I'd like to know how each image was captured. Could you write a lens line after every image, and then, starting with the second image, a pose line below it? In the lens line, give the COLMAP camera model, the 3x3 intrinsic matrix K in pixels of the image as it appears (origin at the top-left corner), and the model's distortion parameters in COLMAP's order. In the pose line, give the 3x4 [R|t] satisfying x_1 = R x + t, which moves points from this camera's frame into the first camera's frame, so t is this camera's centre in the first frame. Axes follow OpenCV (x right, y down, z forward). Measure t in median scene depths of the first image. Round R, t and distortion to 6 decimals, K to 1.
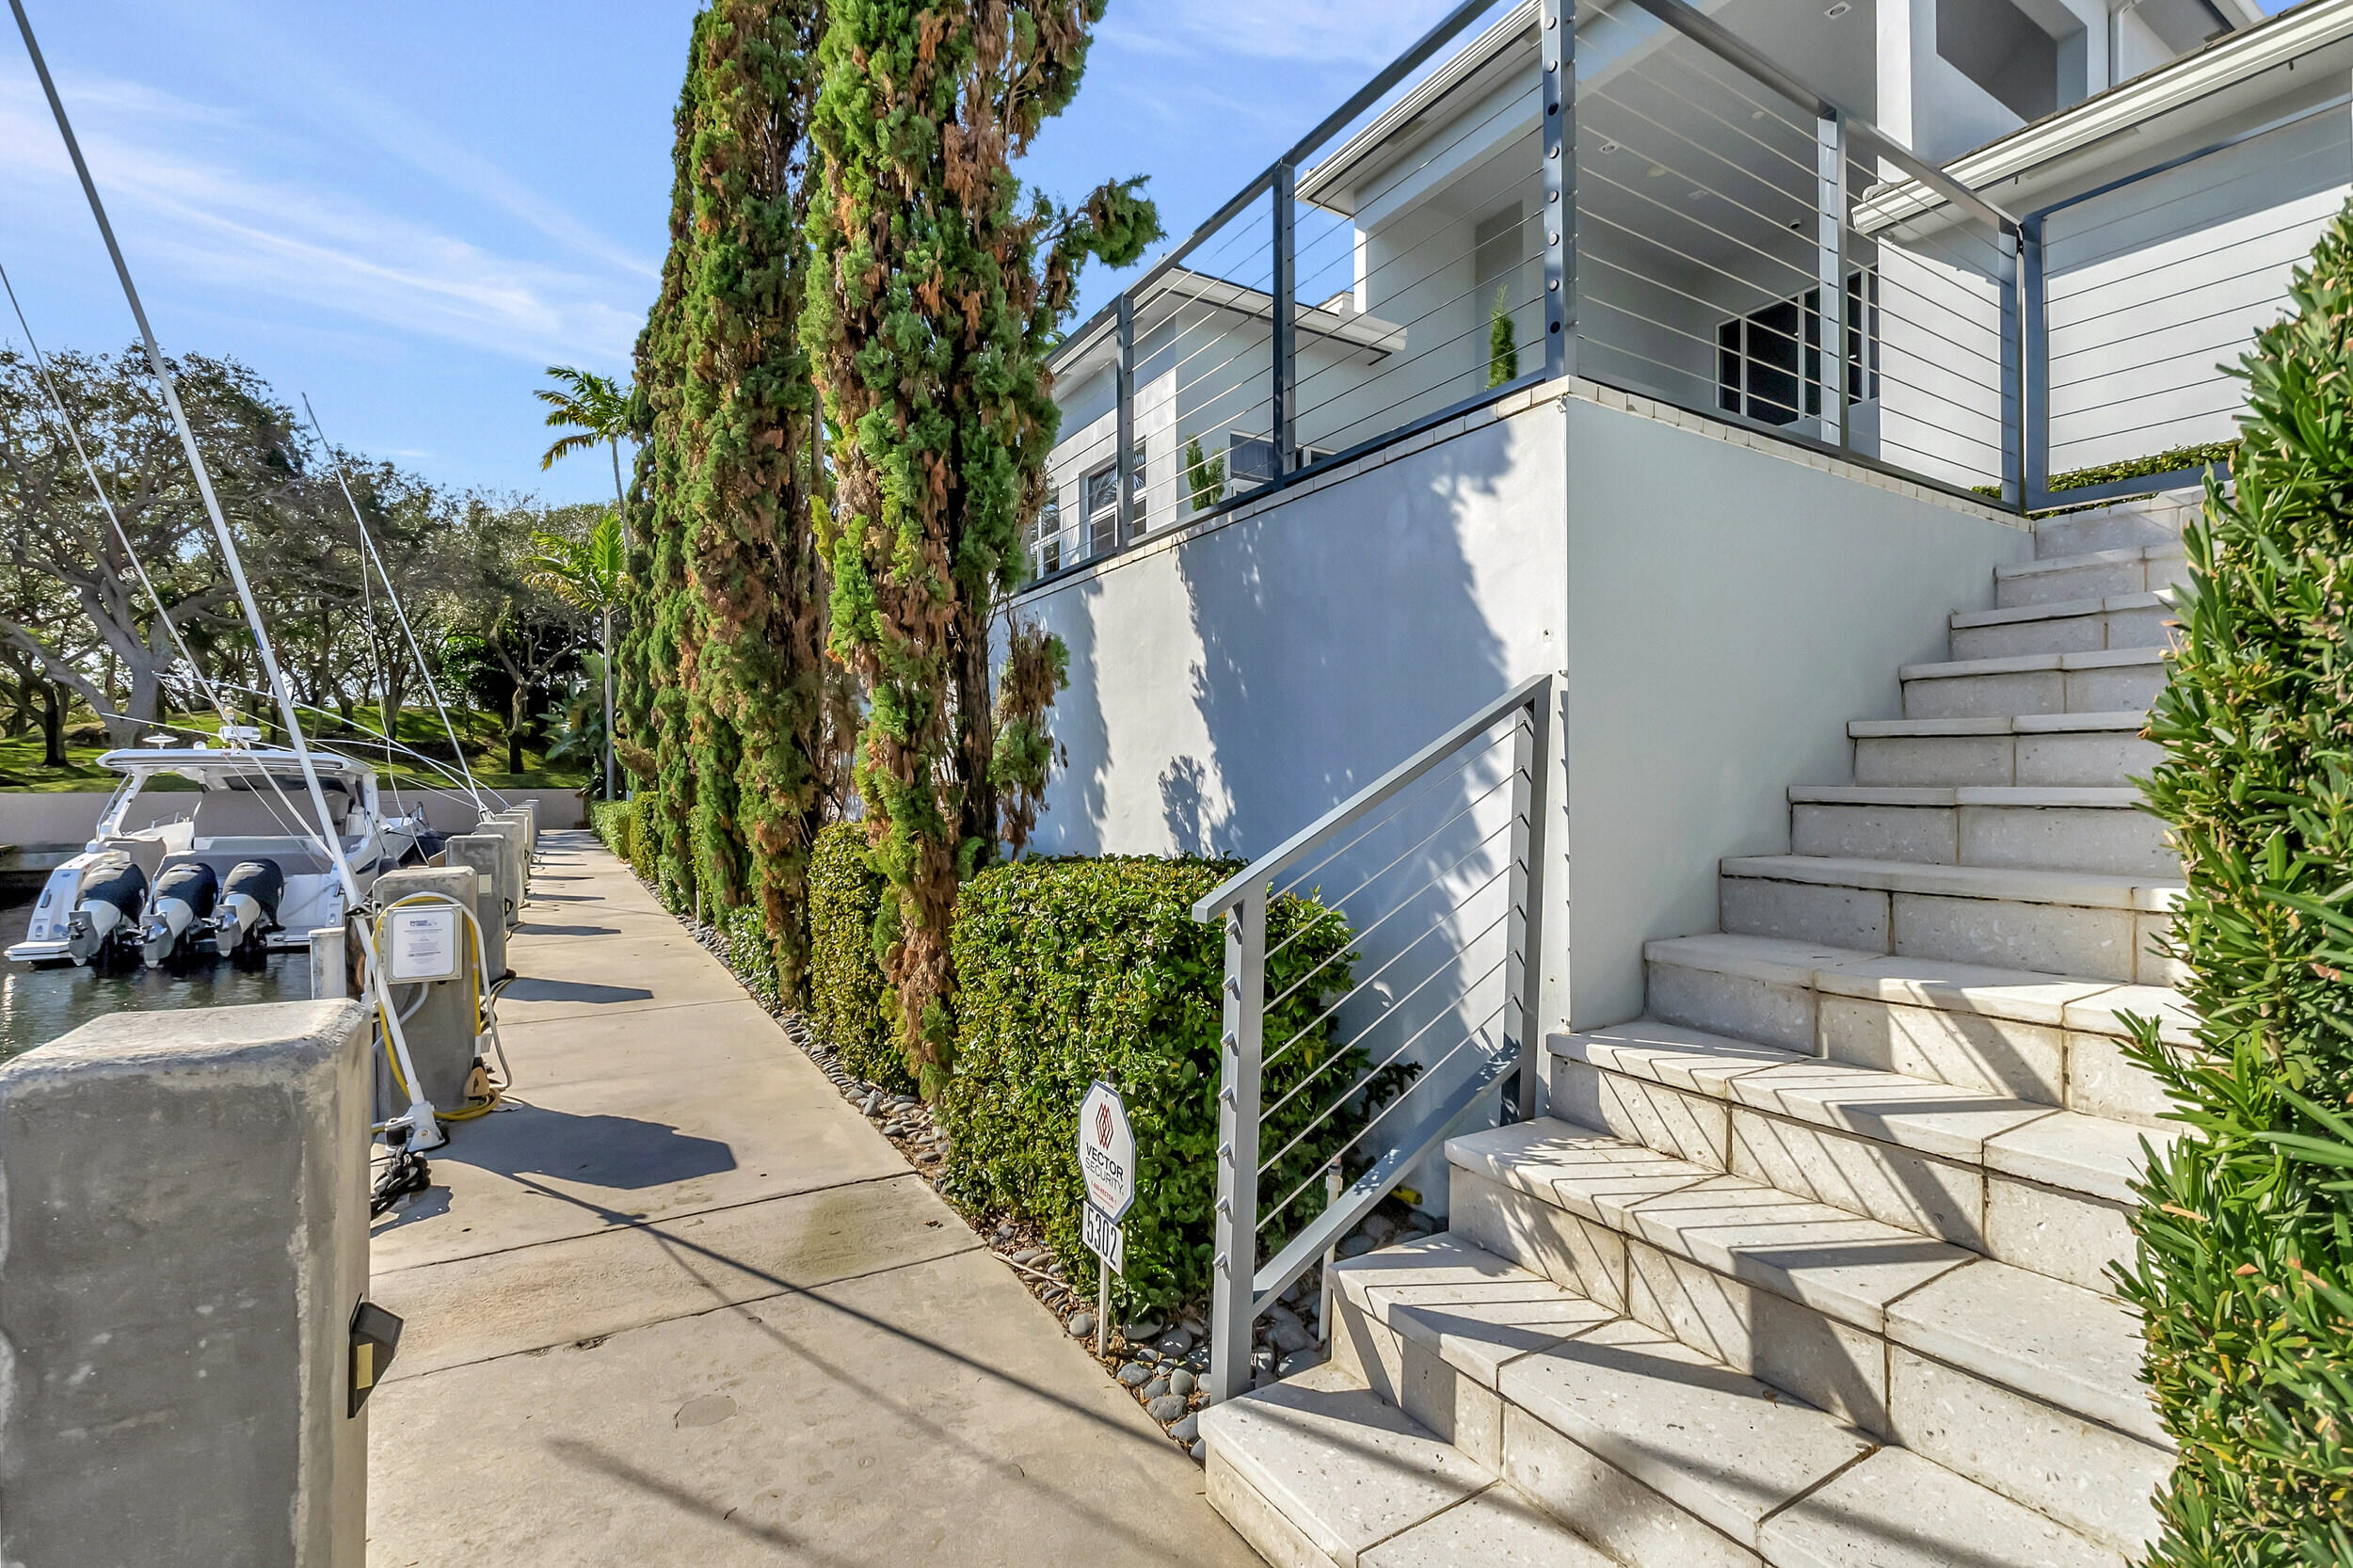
lens RADIAL K [[1046.6, 0, 1172.4], [0, 1046.6, 781.8], [0, 0, 1]] dist [-0.001937, 0.000805]
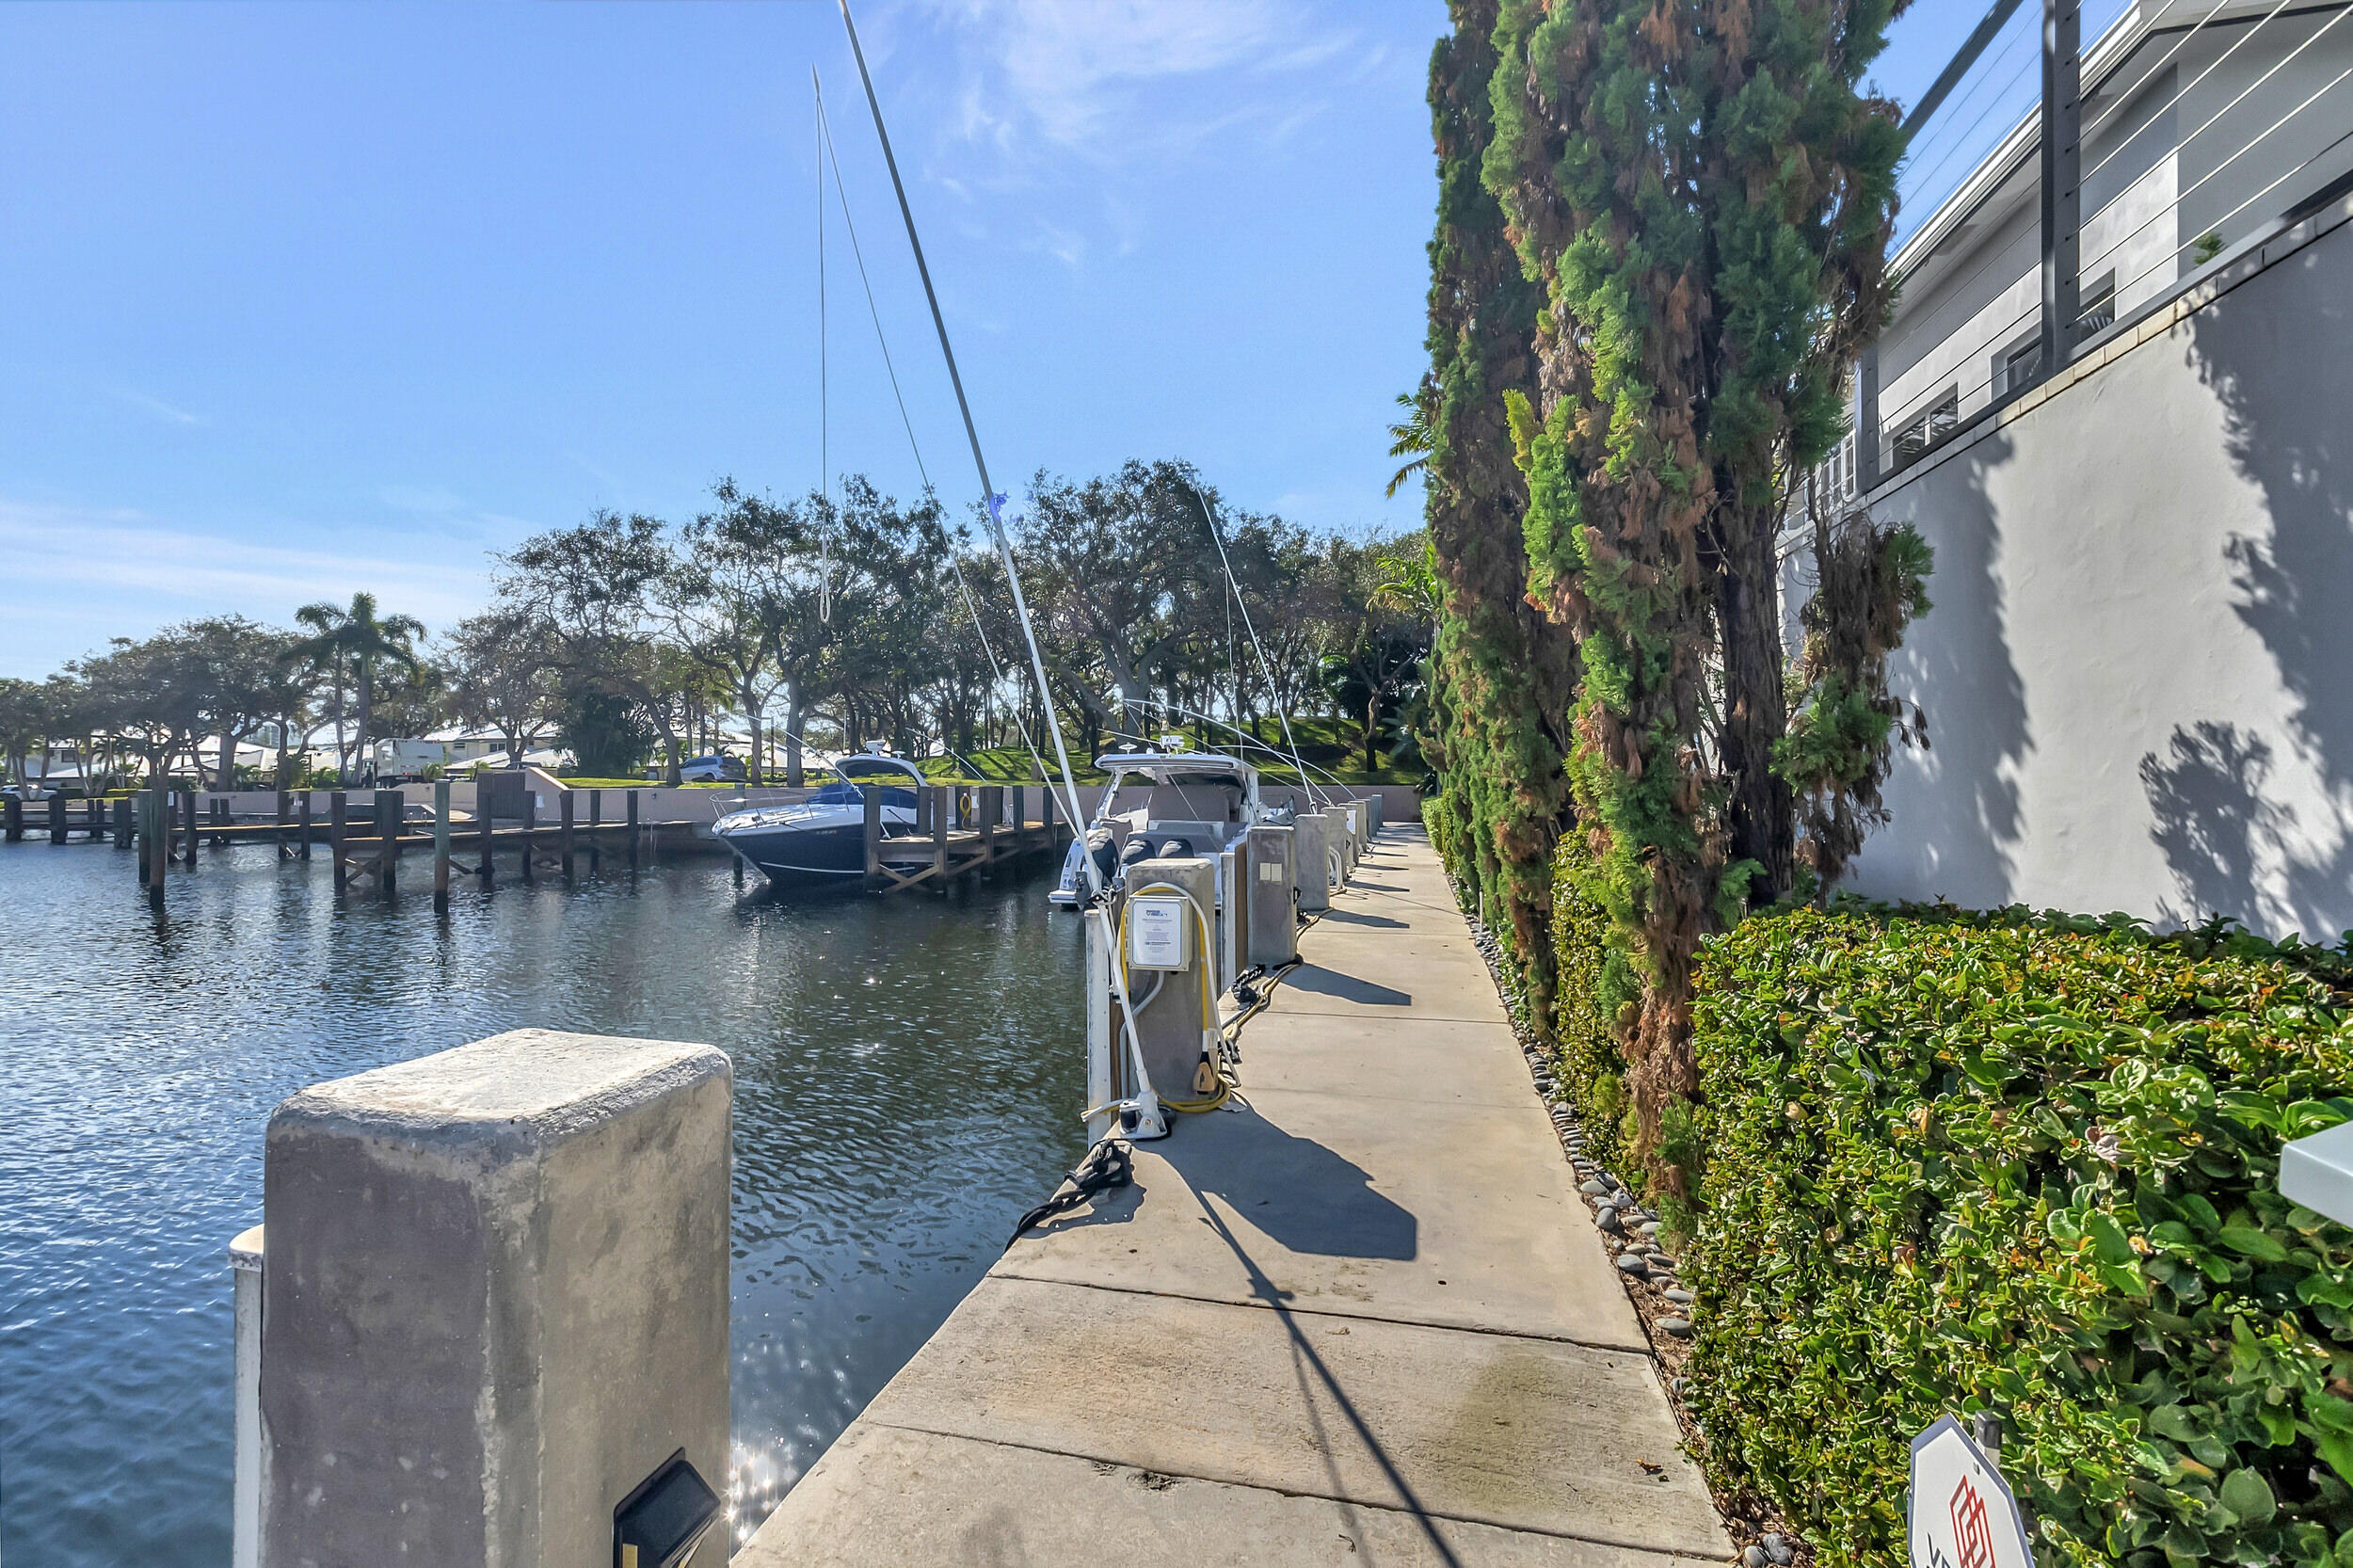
lens RADIAL K [[1046.6, 0, 1163.5], [0, 1046.6, 778.9], [0, 0, 1]] dist [-0.001937, 0.000805]
pose [[0.720850, 0.000477, -0.693091, -0.002920], [-0.000912, 1.000000, -0.000260, 0.003652], [0.693091, 0.000819, 0.720850, 0.282683]]
